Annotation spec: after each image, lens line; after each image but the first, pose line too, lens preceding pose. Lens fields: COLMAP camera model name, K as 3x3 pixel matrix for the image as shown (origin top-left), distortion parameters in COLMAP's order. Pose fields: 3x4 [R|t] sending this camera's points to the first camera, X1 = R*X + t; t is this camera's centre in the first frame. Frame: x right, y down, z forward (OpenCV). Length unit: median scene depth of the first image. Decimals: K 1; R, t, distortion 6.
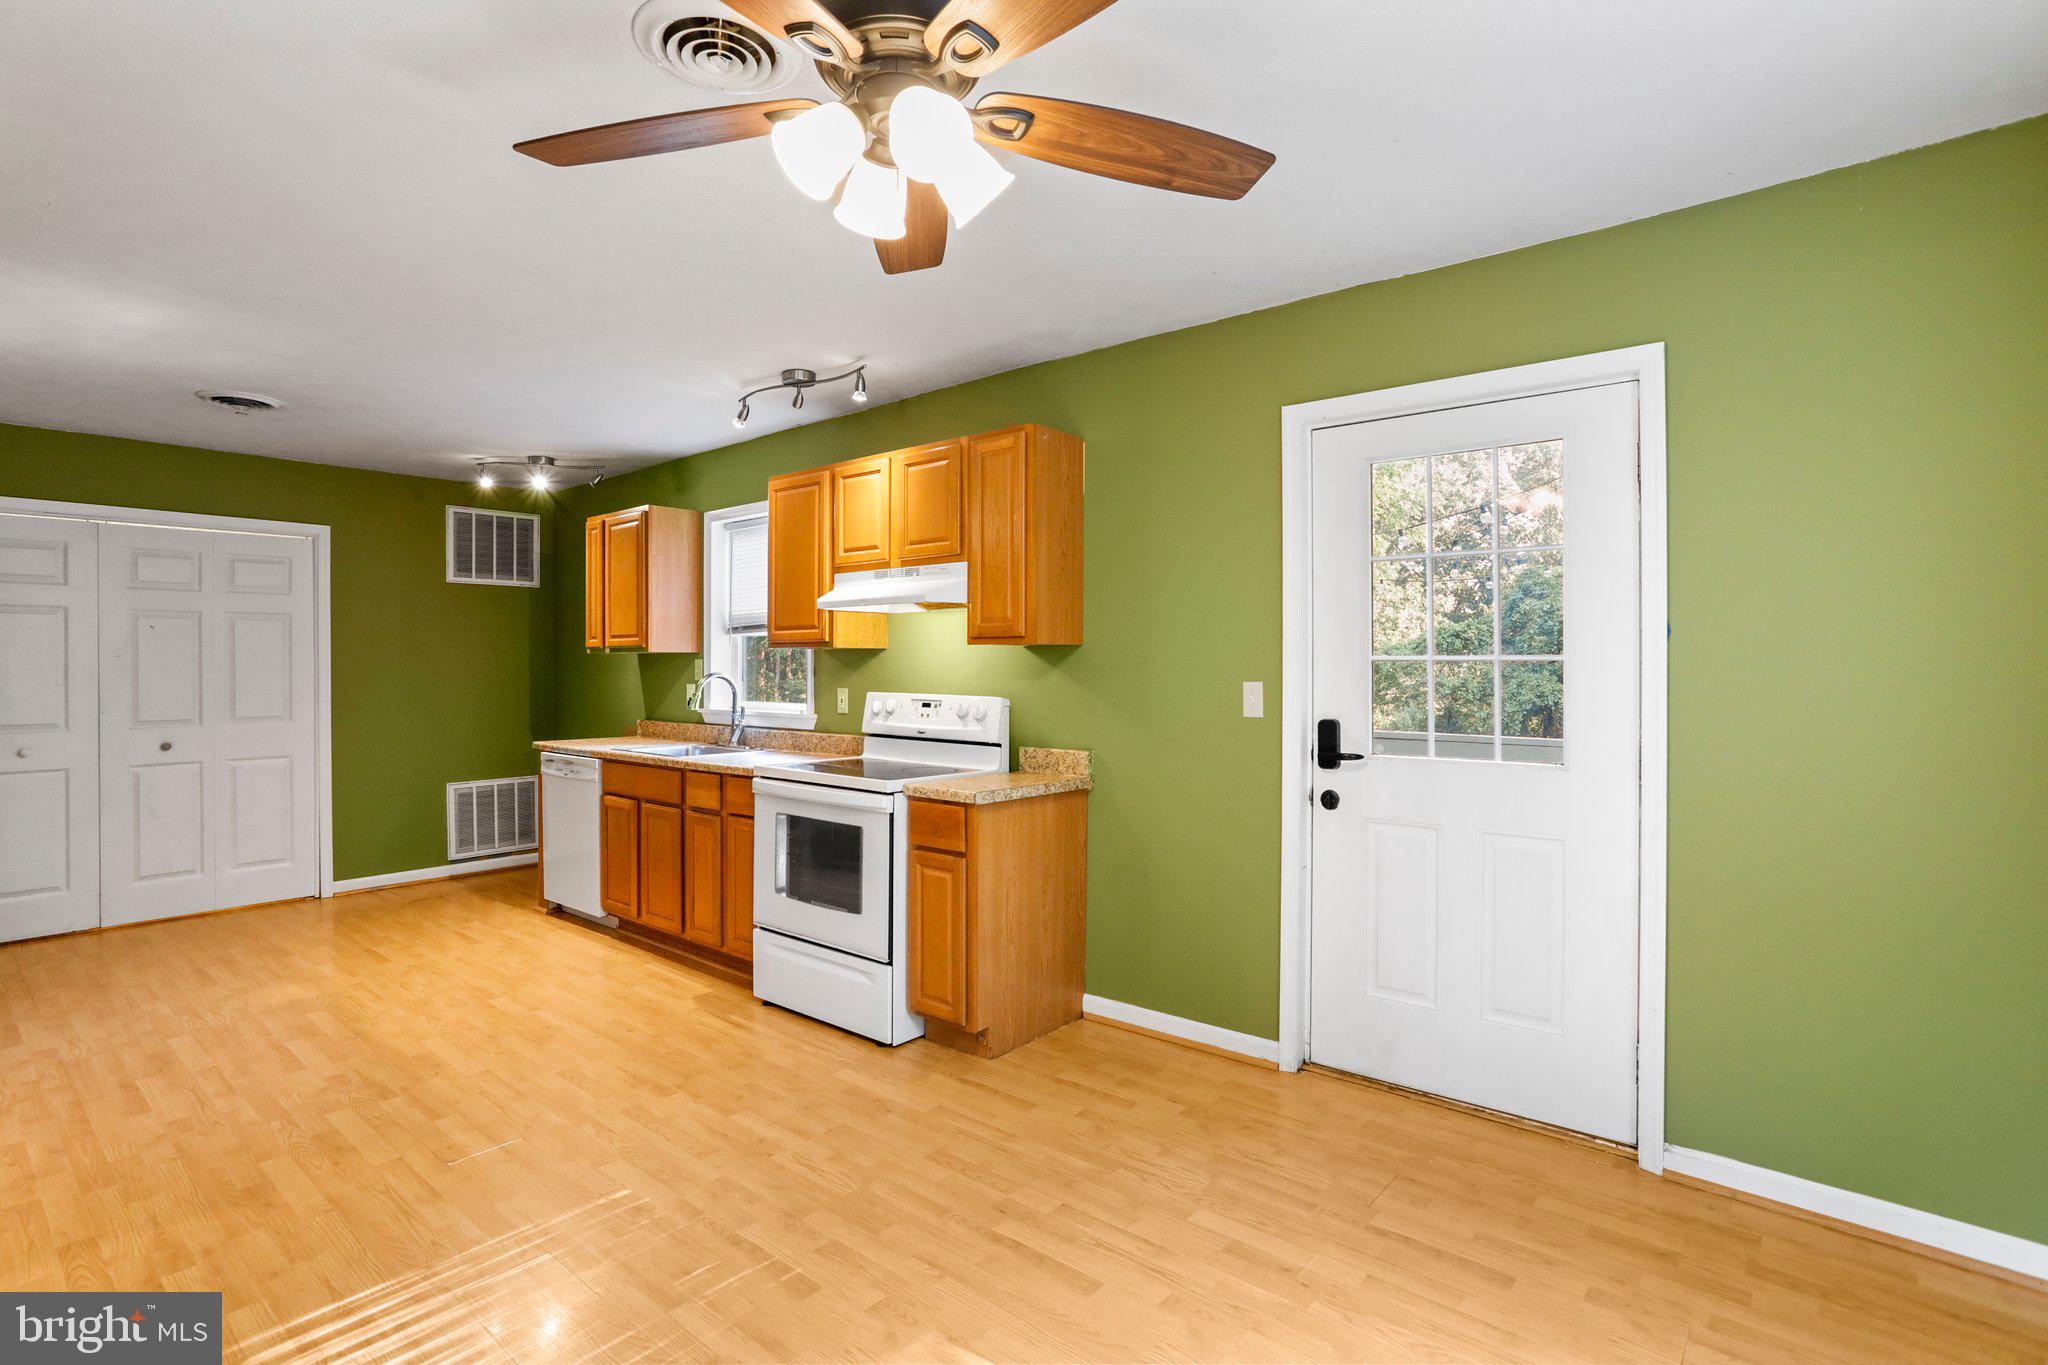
lens RADIAL K [[996.7, 0, 1015.3], [0, 996.7, 668.3], [0, 0, 1]] dist [-0.047979, 0.022705]
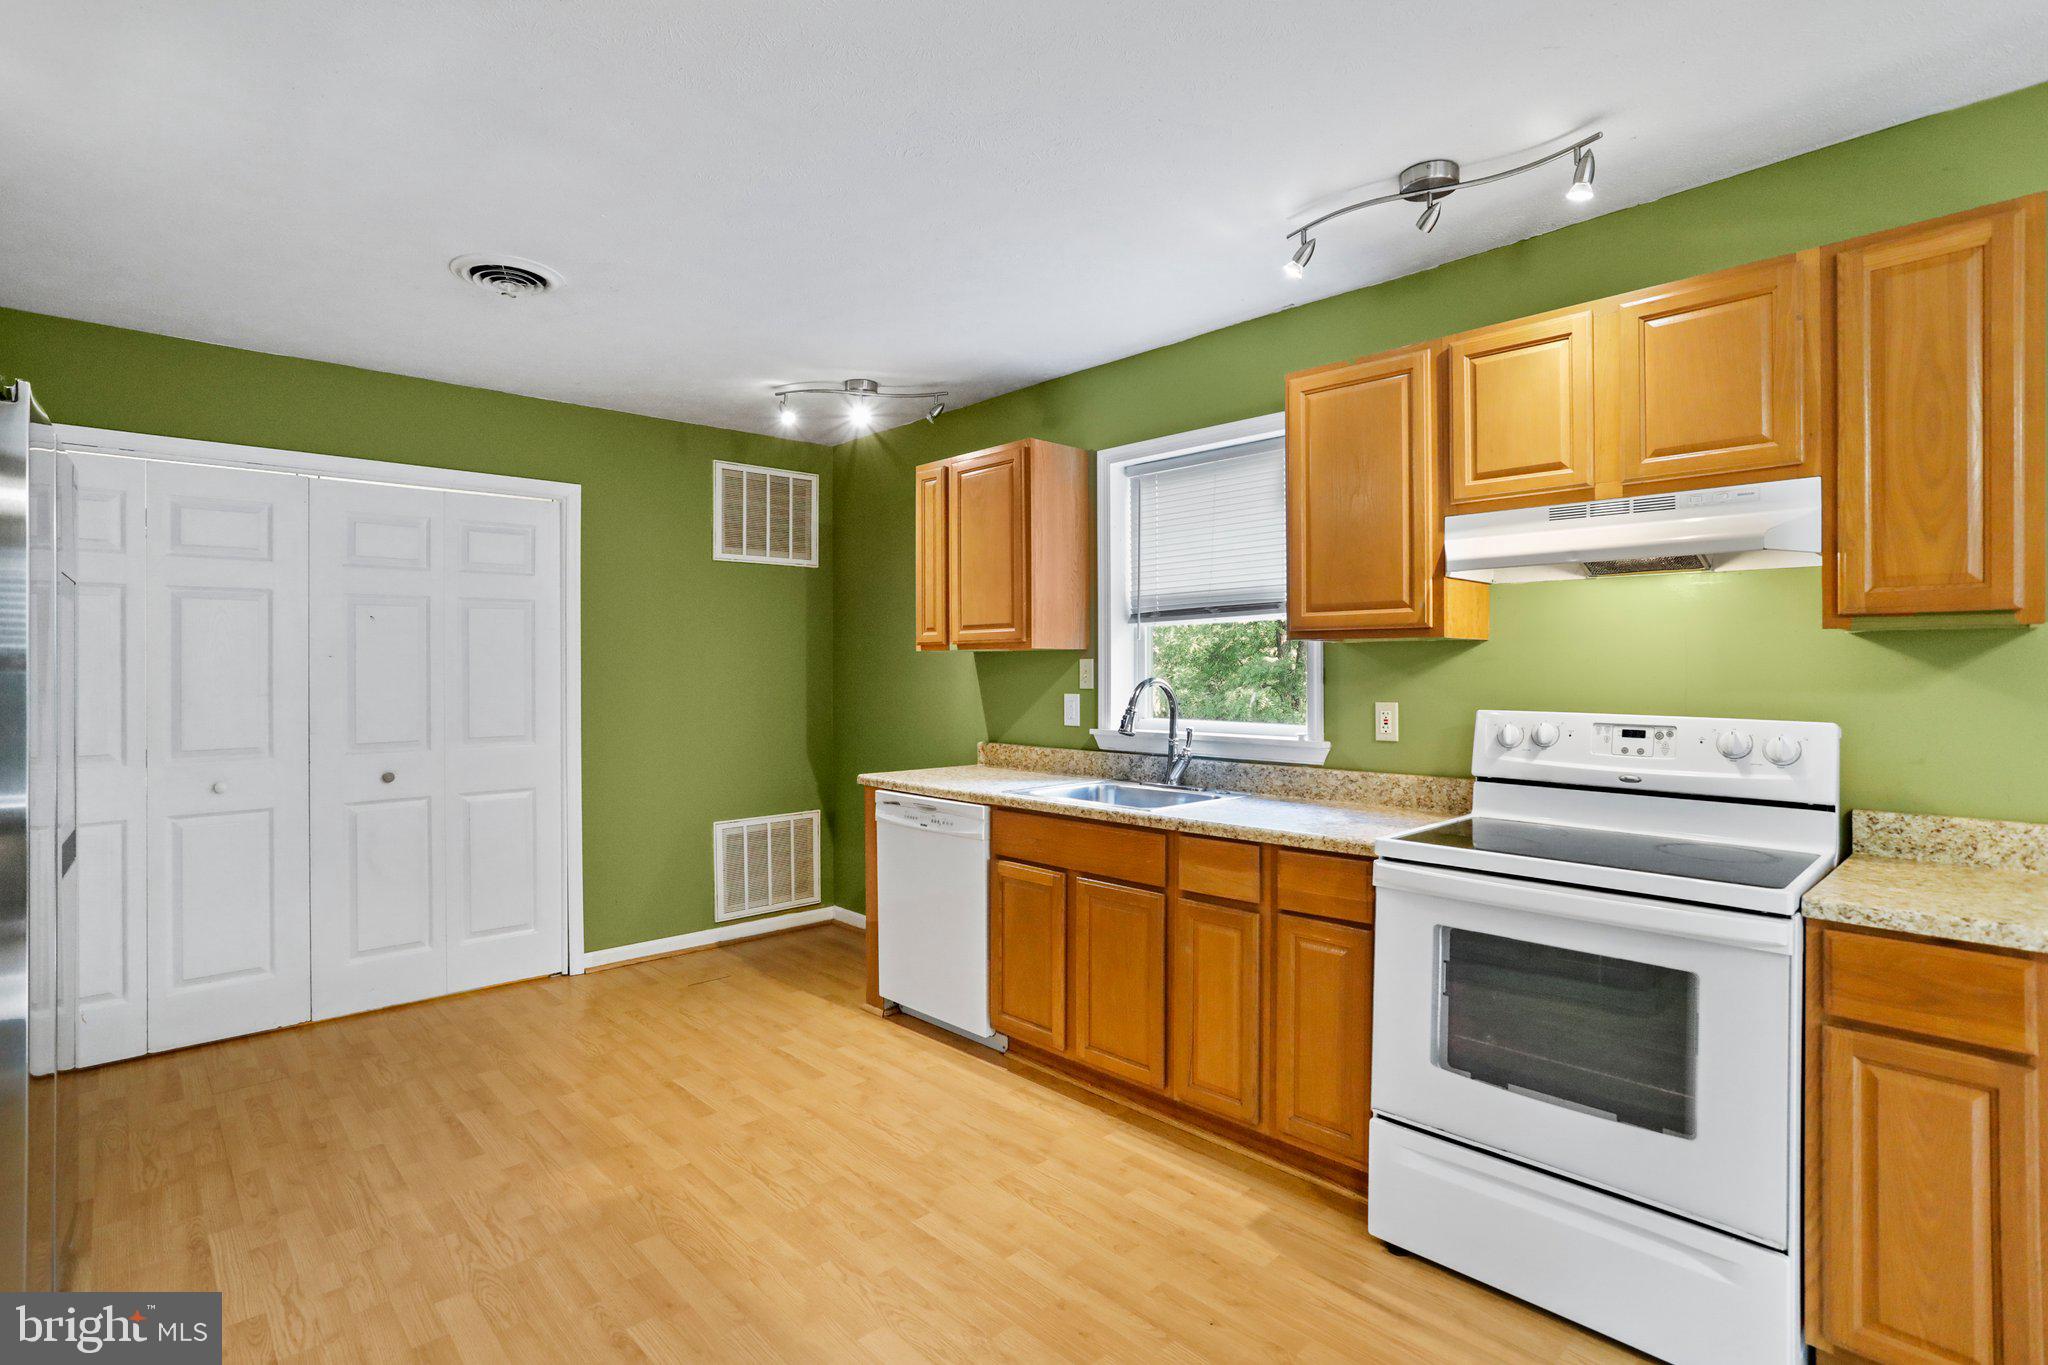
lens RADIAL K [[996.7, 0, 1009.7], [0, 996.7, 663.4], [0, 0, 1]] dist [-0.047979, 0.022705]
pose [[0.993585, -0.001577, -0.113075, -0.385675], [0.000738, 0.999972, -0.007461, -0.000681], [0.113084, 0.007330, 0.993558, 0.378244]]
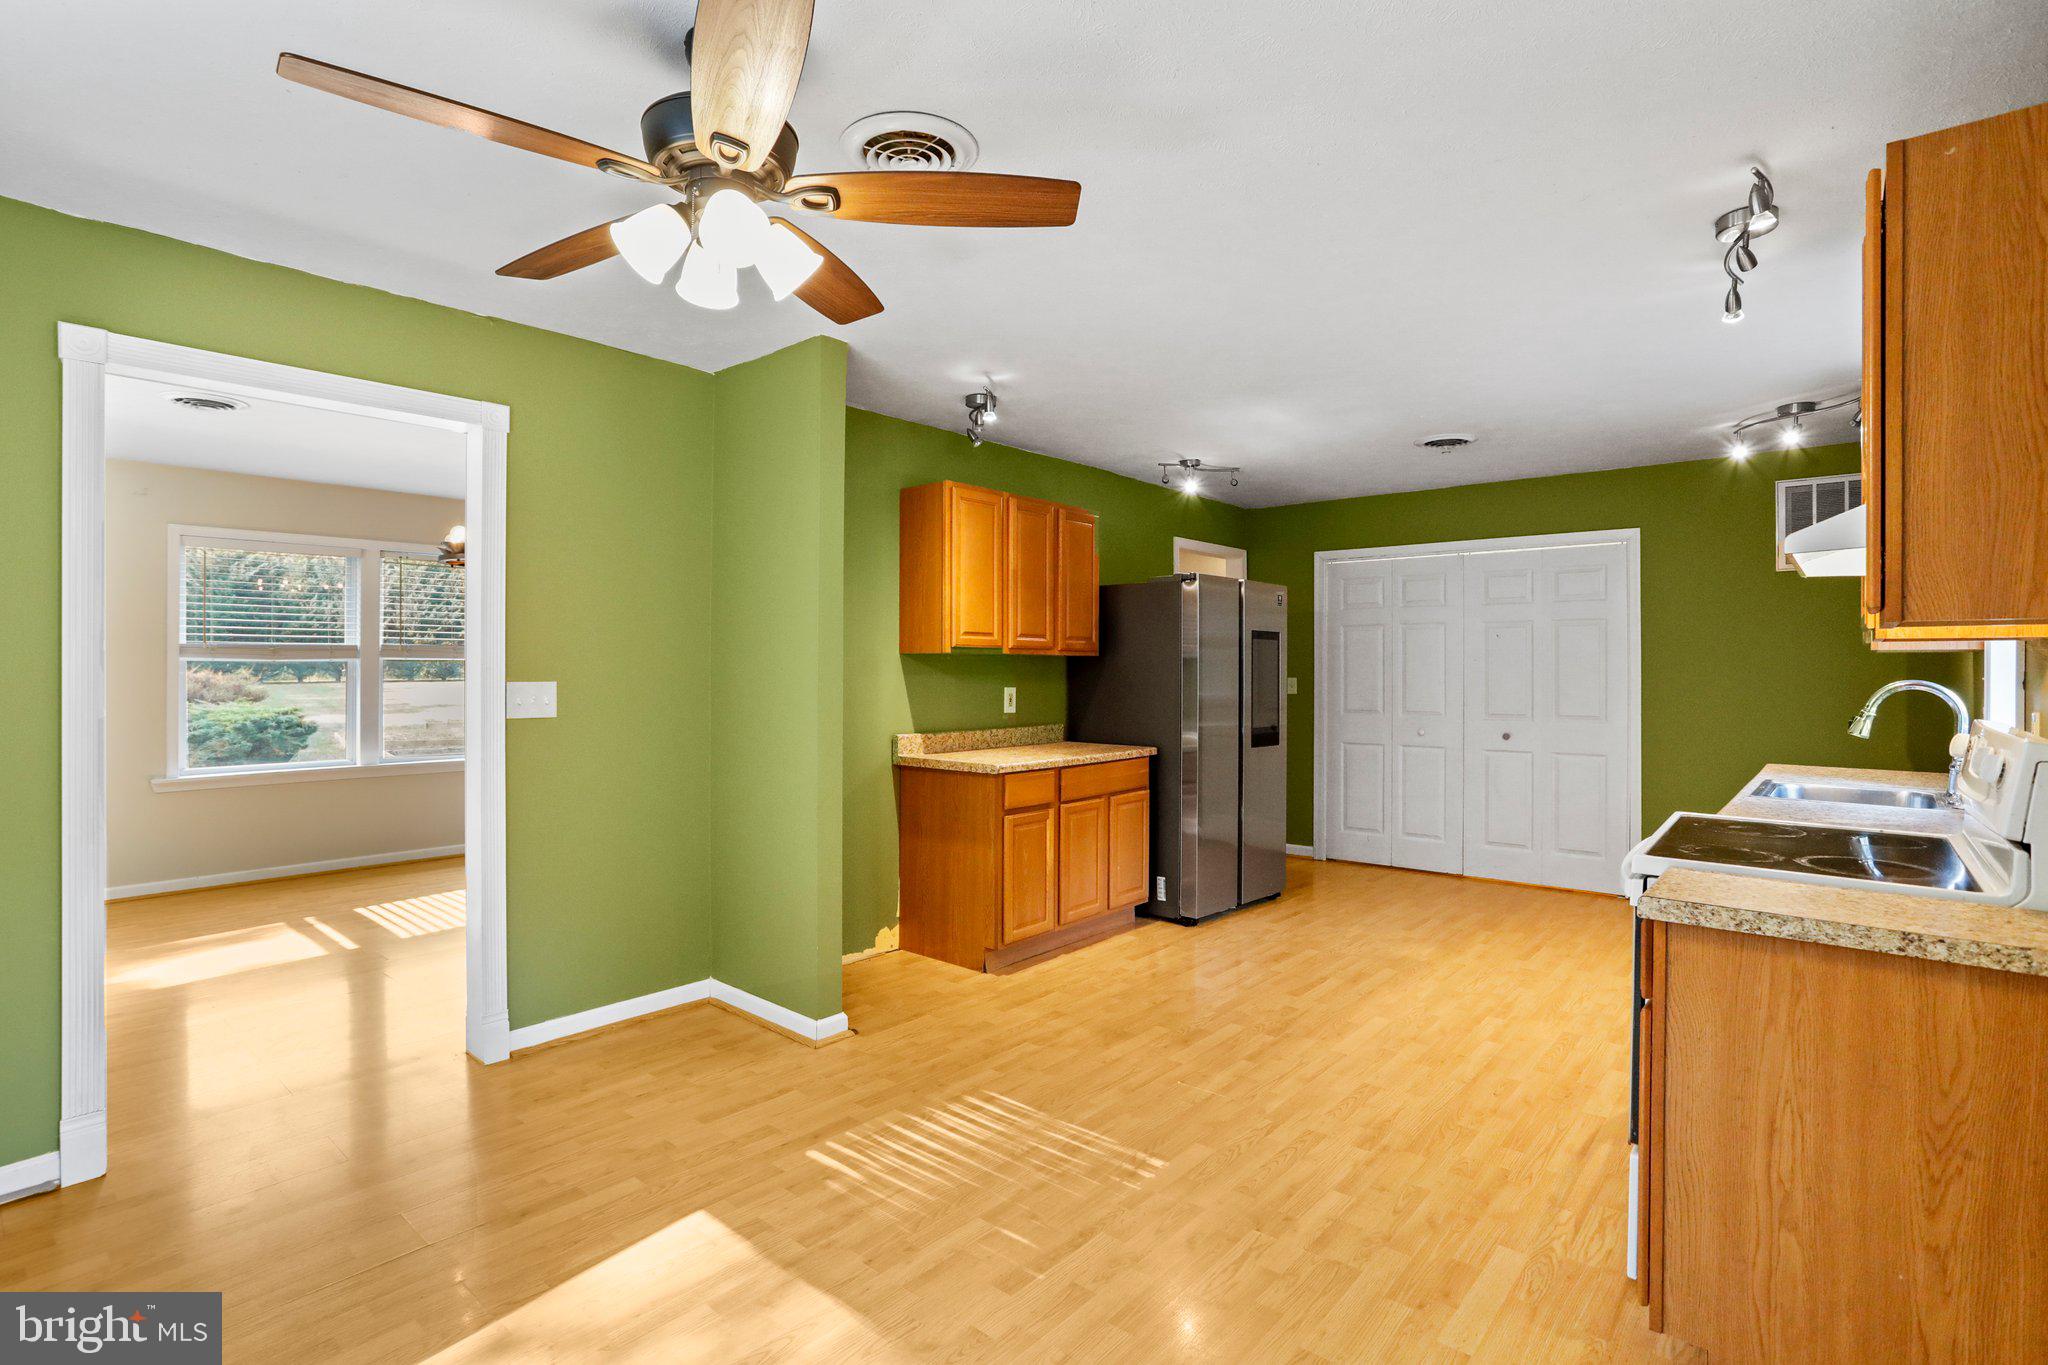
lens RADIAL K [[996.7, 0, 1023.6], [0, 996.7, 669.5], [0, 0, 1]] dist [-0.047979, 0.022705]
pose [[-0.000698, 0.004227, -0.999991, 0.401017], [-0.006119, 0.999972, 0.004231, -0.002822], [0.999981, 0.006122, -0.000672, 0.510411]]
